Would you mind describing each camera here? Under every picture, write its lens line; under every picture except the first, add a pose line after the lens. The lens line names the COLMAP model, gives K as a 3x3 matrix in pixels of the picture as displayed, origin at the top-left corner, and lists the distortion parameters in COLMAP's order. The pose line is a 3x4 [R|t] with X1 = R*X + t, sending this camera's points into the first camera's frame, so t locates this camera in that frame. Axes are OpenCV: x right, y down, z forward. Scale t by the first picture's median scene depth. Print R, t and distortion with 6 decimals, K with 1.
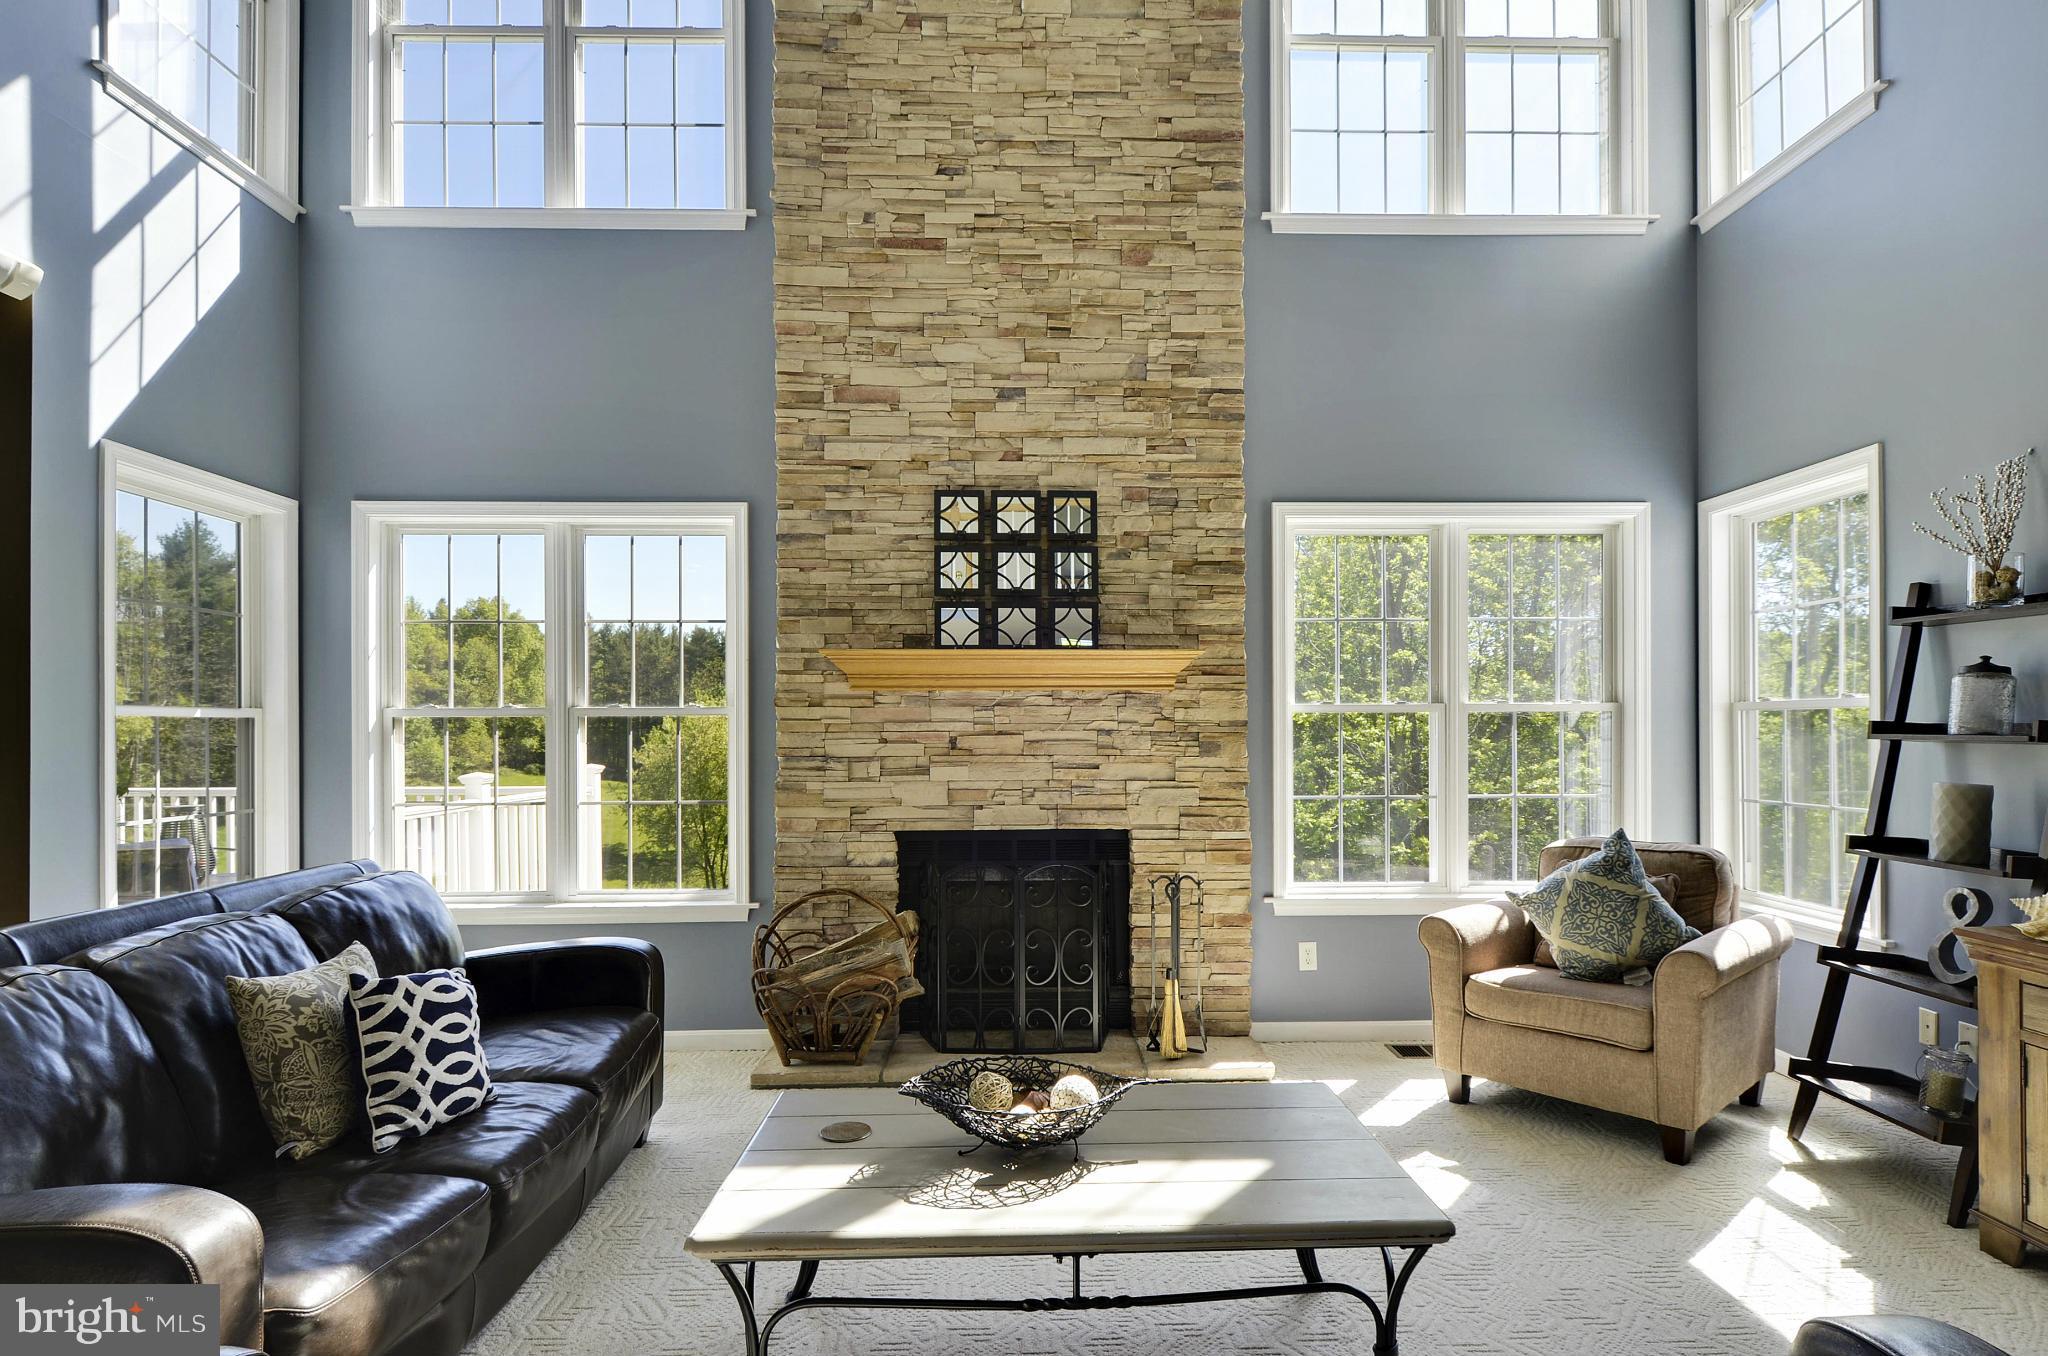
lens RADIAL K [[1090.1, 0, 1029.1], [0, 1090.1, 735.9], [0, 0, 1]] dist [0.015432, -0.020473]
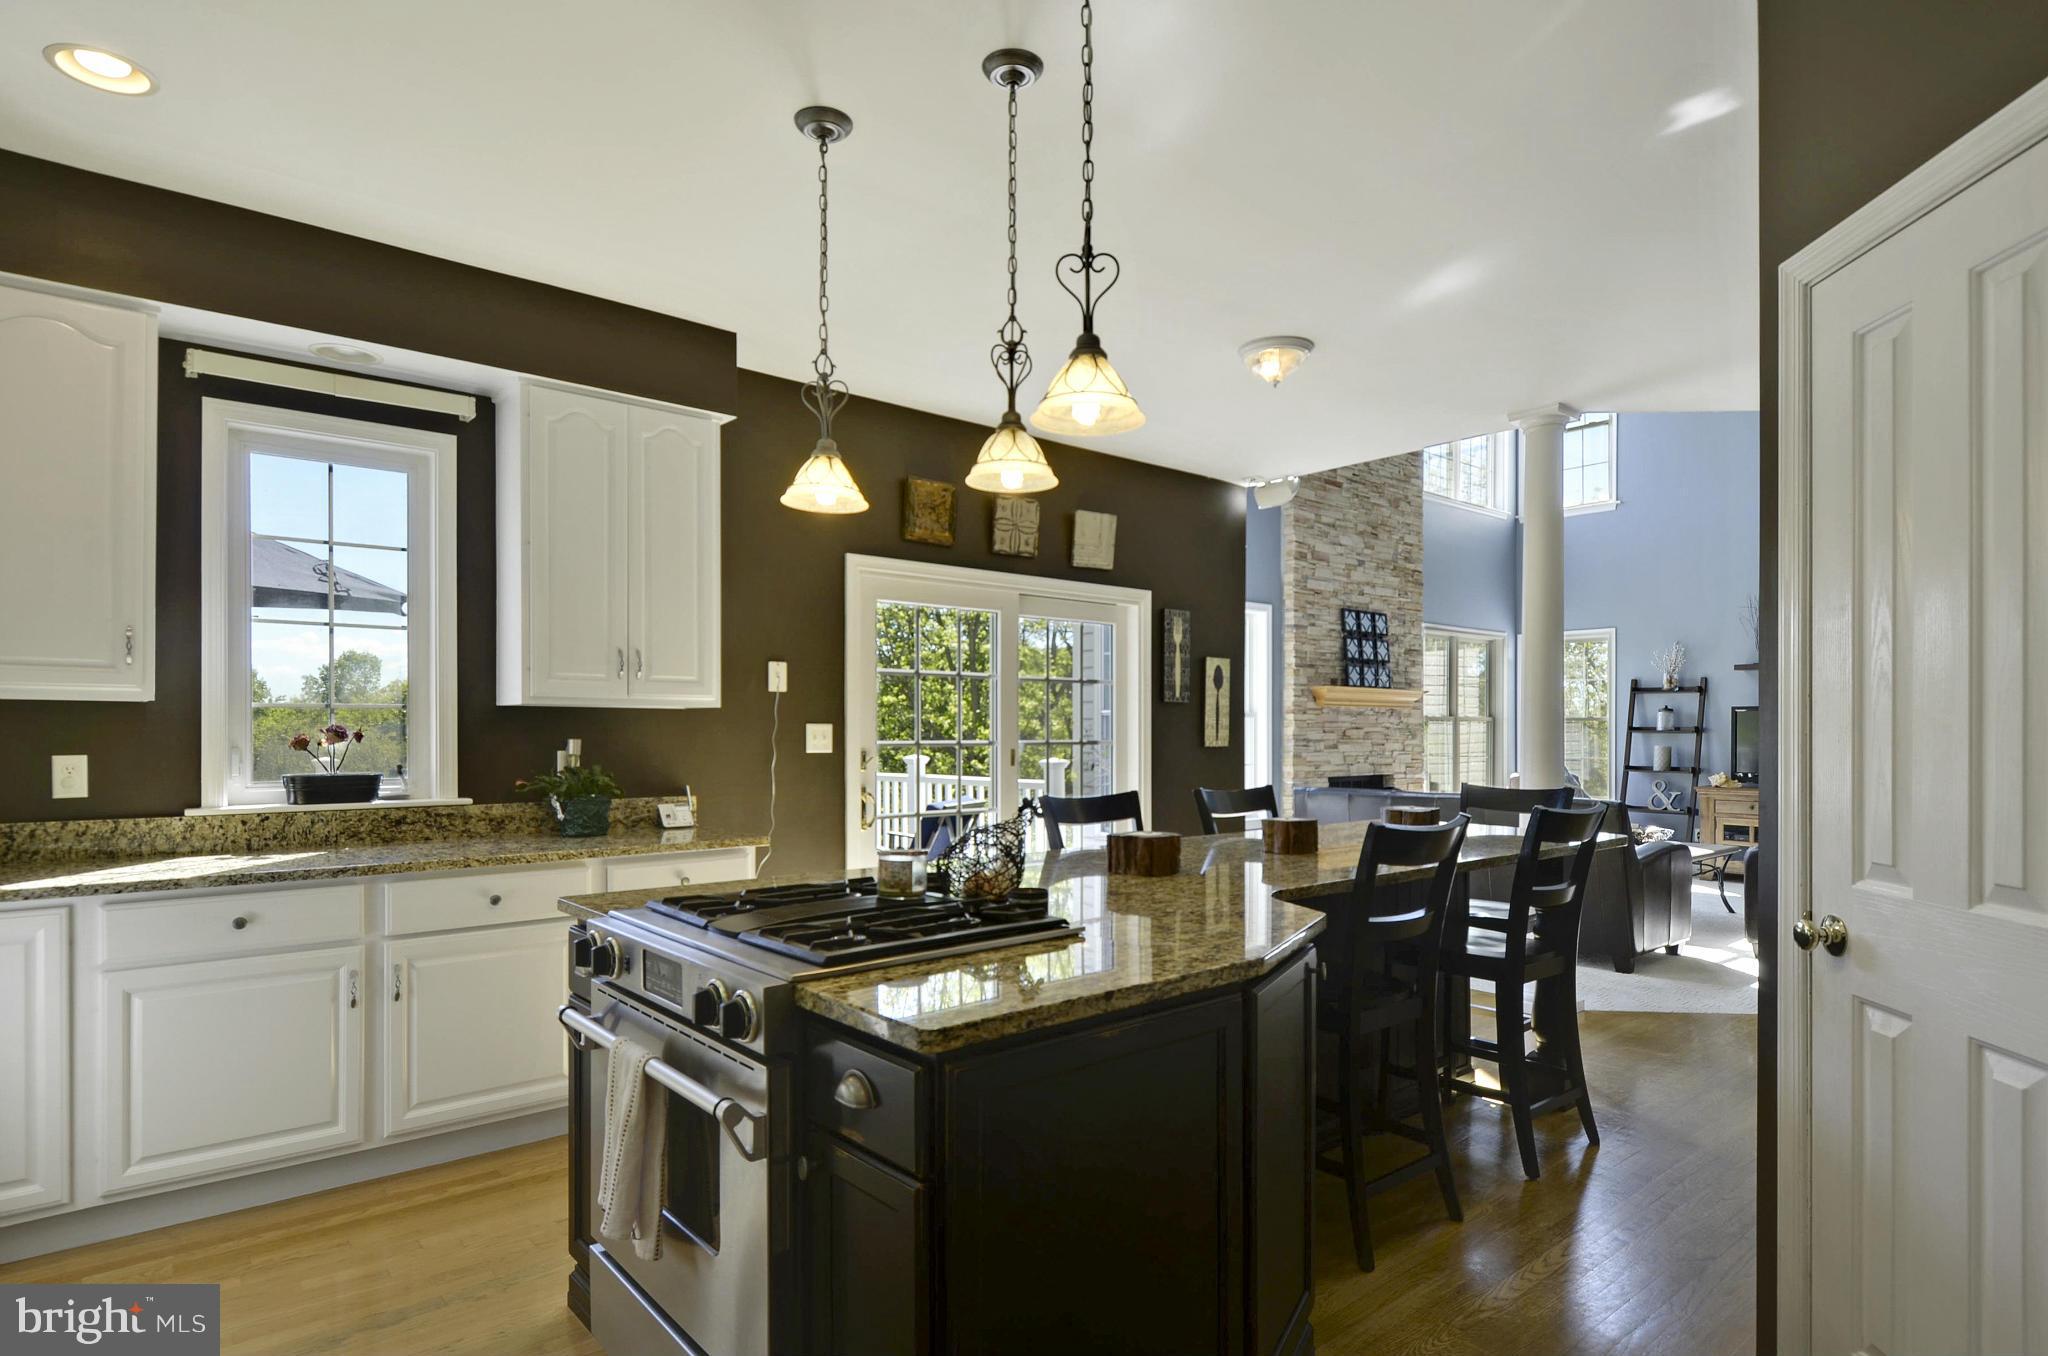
lens RADIAL K [[1090.1, 0, 1035.1], [0, 1090.1, 732.6], [0, 0, 1]] dist [0.015432, -0.020473]
pose [[0.774920, 0.002520, 0.632054, -1.791555], [-0.003589, 0.999993, 0.000413, 0.007283], [-0.632049, -0.002588, 0.774924, -0.205897]]
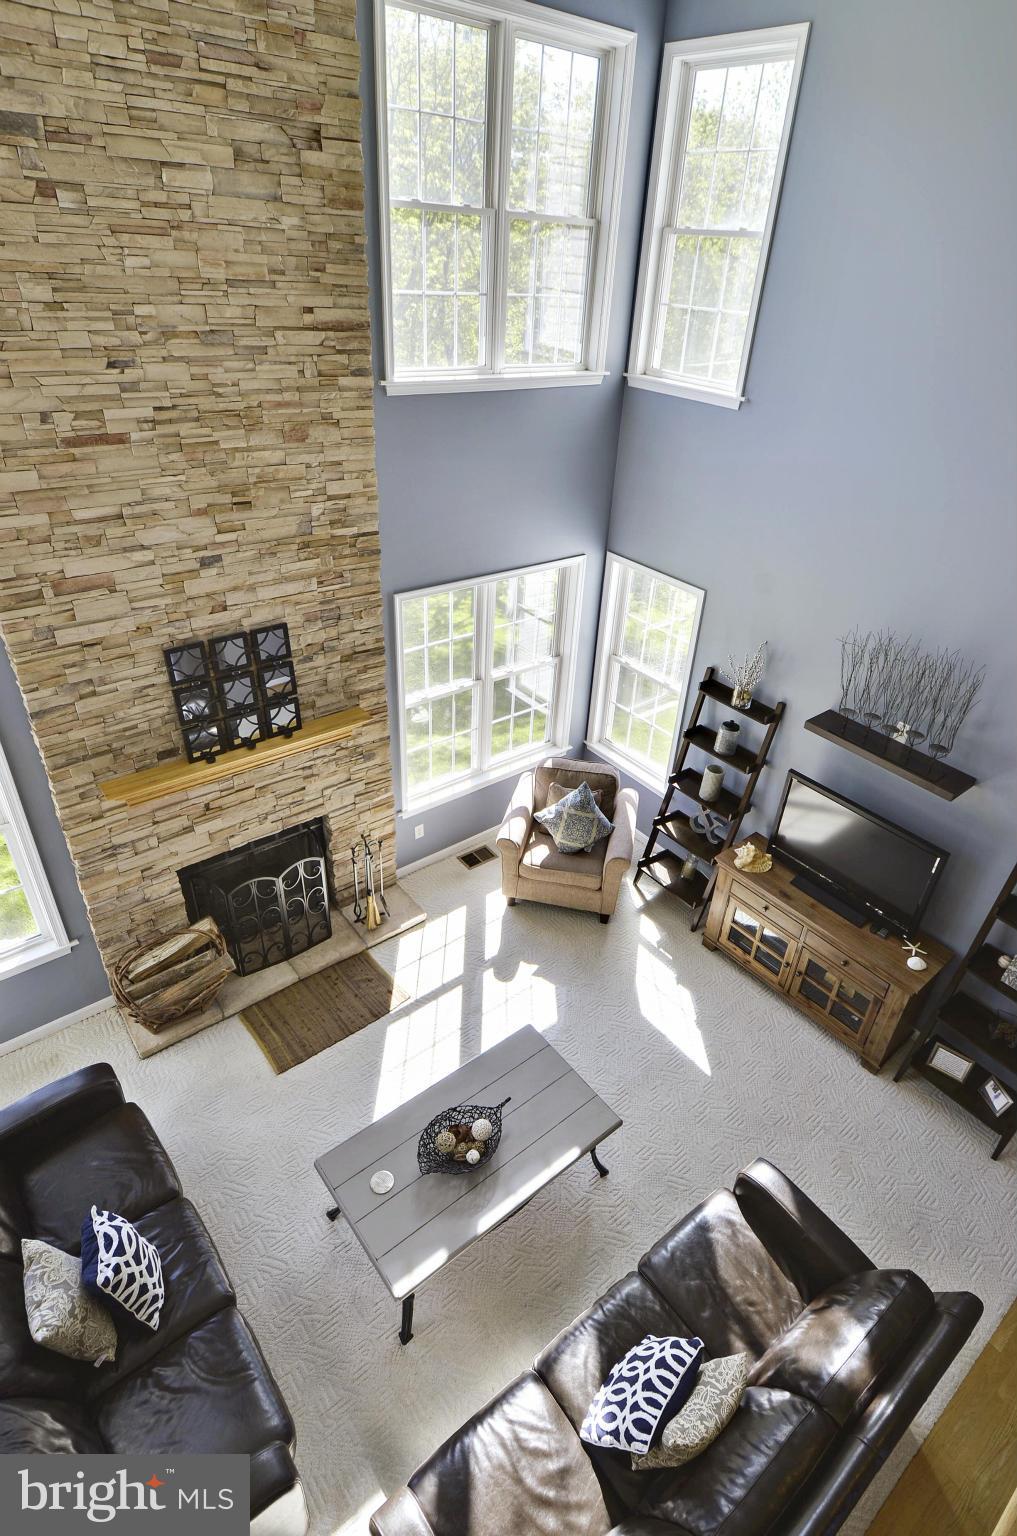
lens RADIAL K [[817.6, 0, 549.7], [0, 817.6, 758.8], [0, 0, 1]] dist [0.015432, -0.020473]
pose [[0.775668, -0.291734, 0.559670, -0.302007], [-0.072295, 0.839852, 0.537979, -0.651090], [-0.626987, -0.457755, 0.630356, 0.076949]]
